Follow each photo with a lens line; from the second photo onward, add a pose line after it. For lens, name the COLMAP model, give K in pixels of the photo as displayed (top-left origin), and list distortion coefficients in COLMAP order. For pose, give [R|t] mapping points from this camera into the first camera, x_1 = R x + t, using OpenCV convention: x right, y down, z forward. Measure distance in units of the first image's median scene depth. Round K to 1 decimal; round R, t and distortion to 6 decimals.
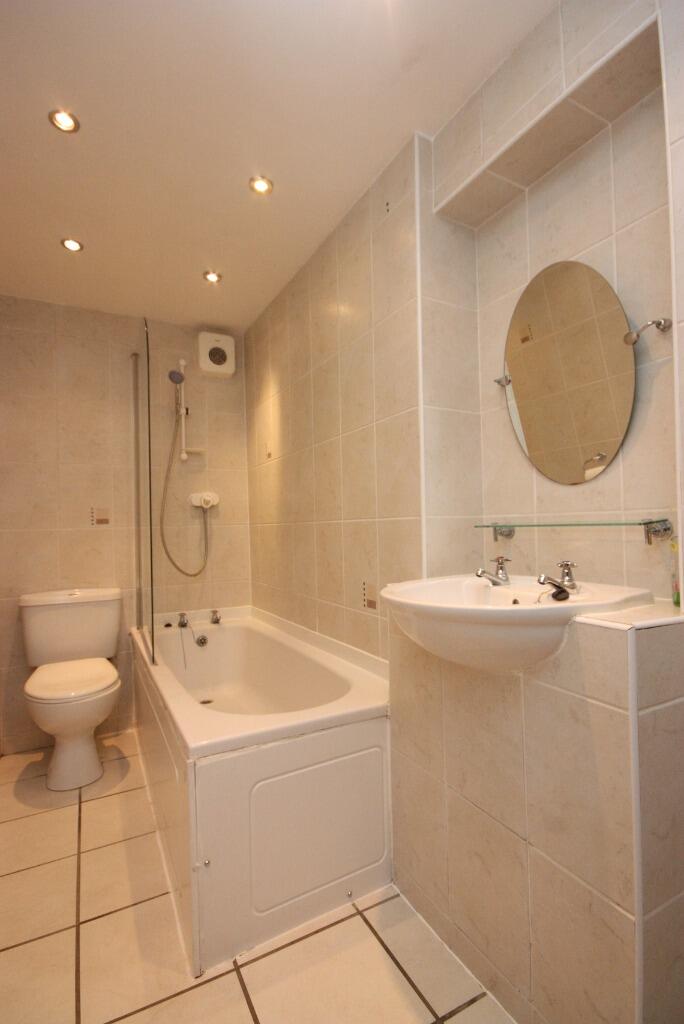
lens RADIAL K [[472.6, 0, 342.5], [0, 472.6, 524.3], [0, 0, 1]] dist [-0.000923, -0.007378]
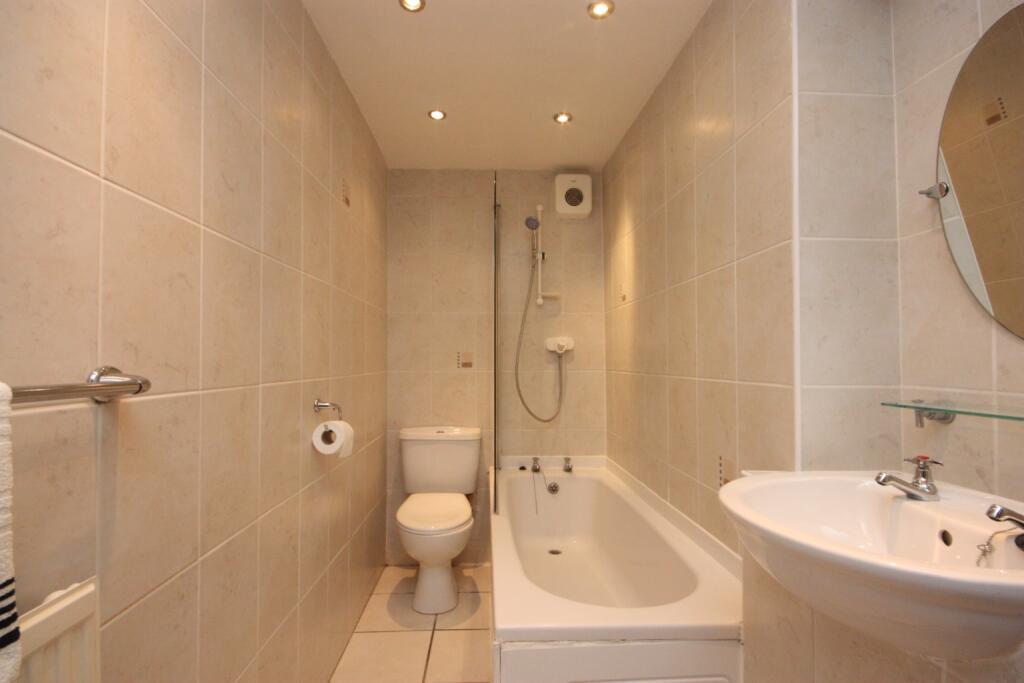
lens RADIAL K [[472.6, 0, 512.6], [0, 472.6, 351.5], [0, 0, 1]] dist [-0.000923, -0.007378]
pose [[0.902078, 0.013462, -0.431363, 0.052289], [-0.016438, 0.999860, -0.003172, -0.037639], [0.431259, 0.009952, 0.902173, 0.080743]]
